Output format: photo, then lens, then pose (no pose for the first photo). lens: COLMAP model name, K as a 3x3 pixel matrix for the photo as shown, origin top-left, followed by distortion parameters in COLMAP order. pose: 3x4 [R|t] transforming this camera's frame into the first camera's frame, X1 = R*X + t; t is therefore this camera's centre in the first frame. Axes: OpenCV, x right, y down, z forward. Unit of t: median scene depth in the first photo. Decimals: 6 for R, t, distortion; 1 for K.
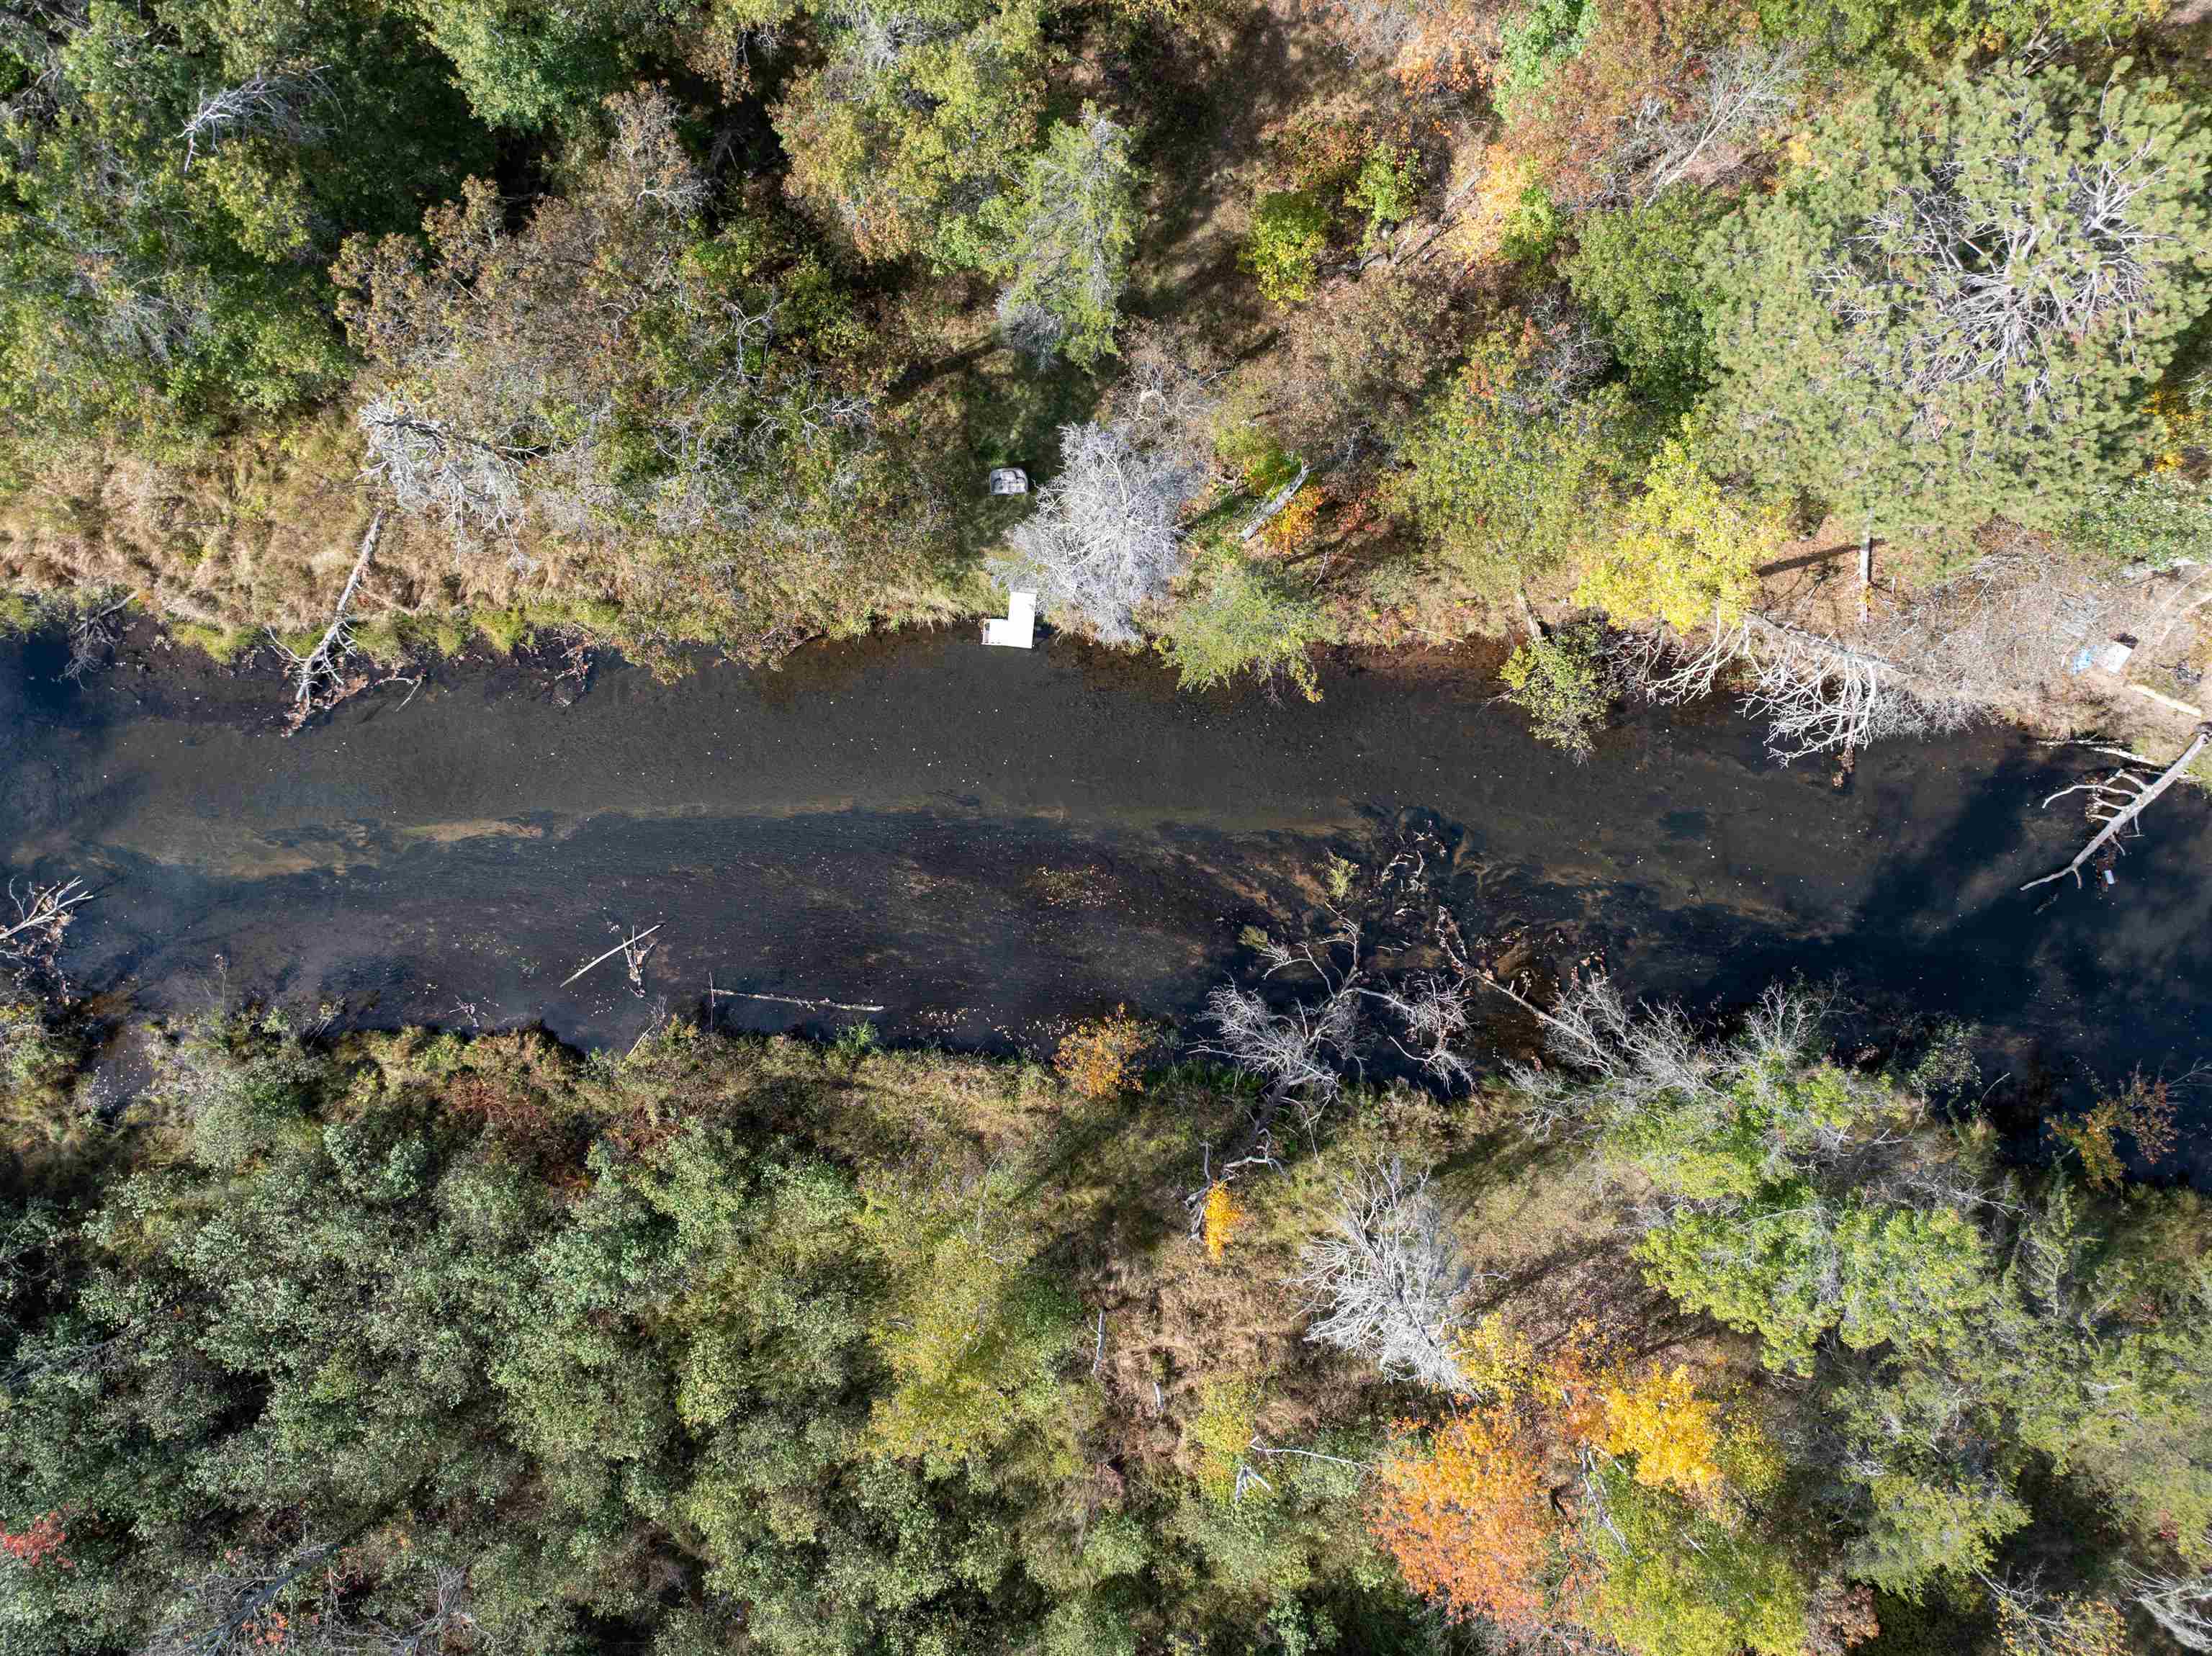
lens RADIAL K [[1526.1, 0, 1101.7], [0, 1526.1, 809.2], [0, 0, 1]] dist [-0.048325, 0.032533]
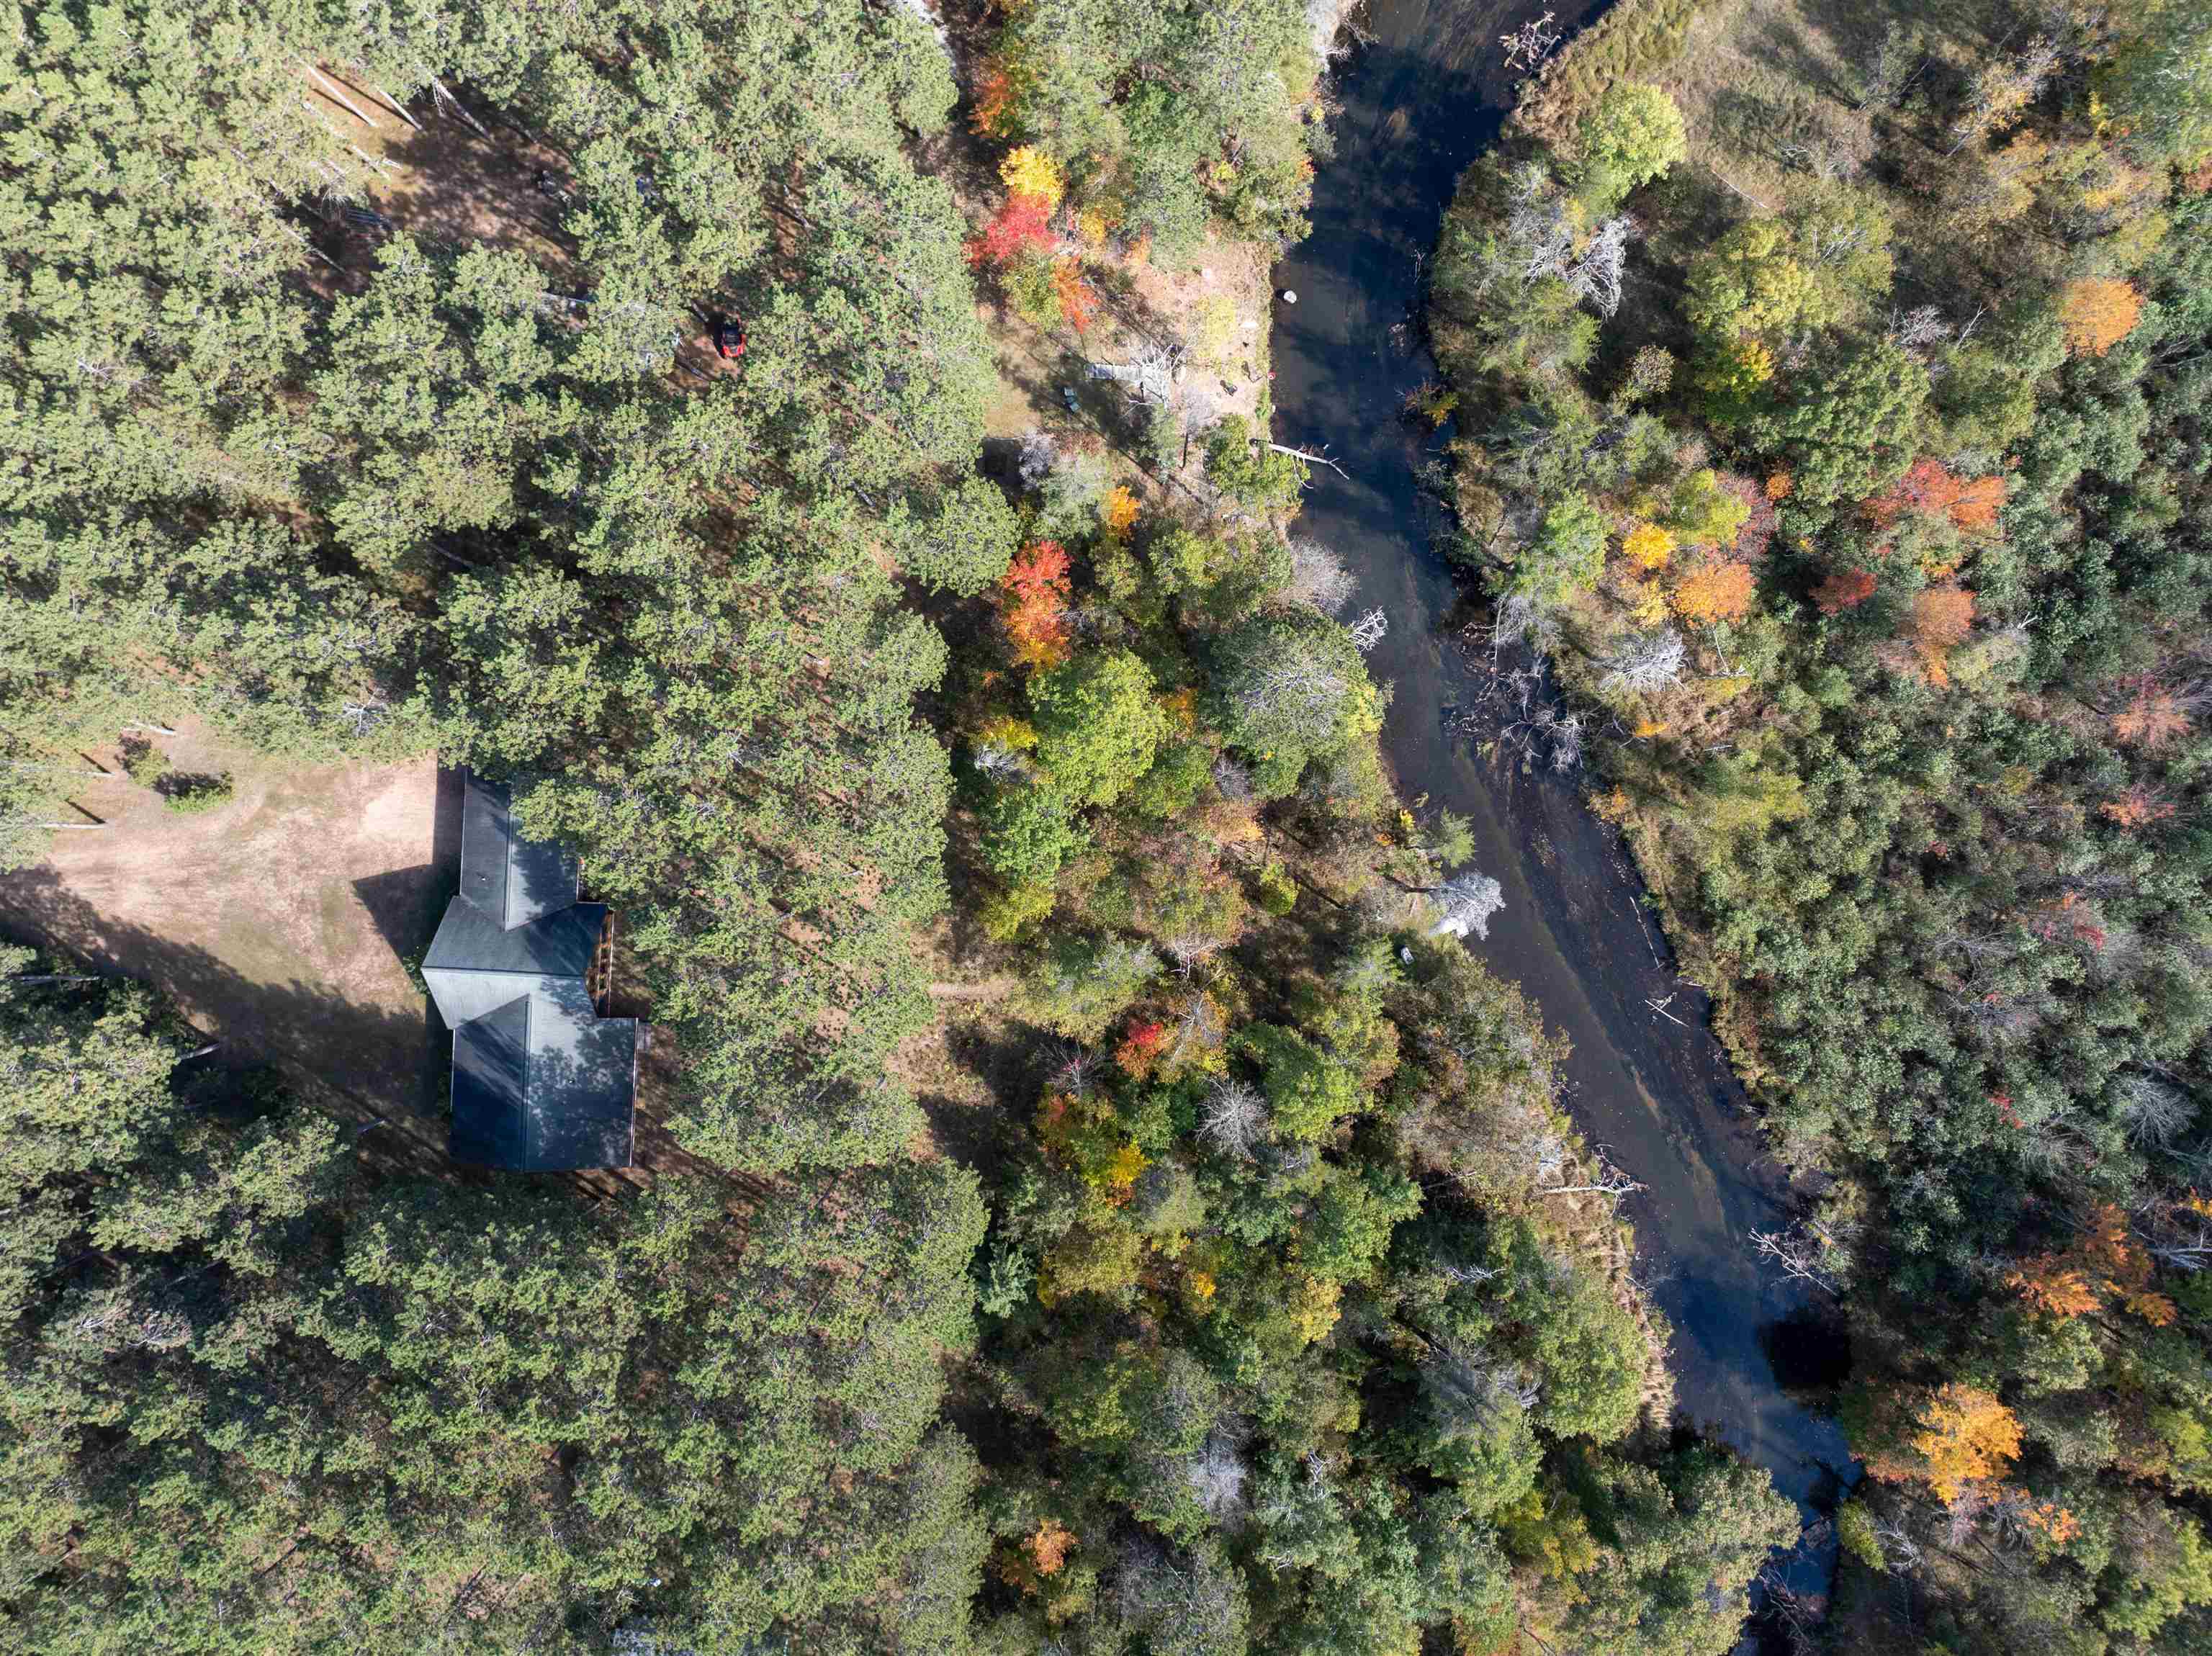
lens RADIAL K [[1526.1, 0, 1104.3], [0, 1526.1, 843.4], [0, 0, 1]] dist [-0.048325, 0.032533]
pose [[-0.472630, -0.881254, 0.003526, 0.299106], [0.881158, -0.472632, -0.013442, -0.509040], [0.013512, -0.003246, 0.999903, -1.318033]]
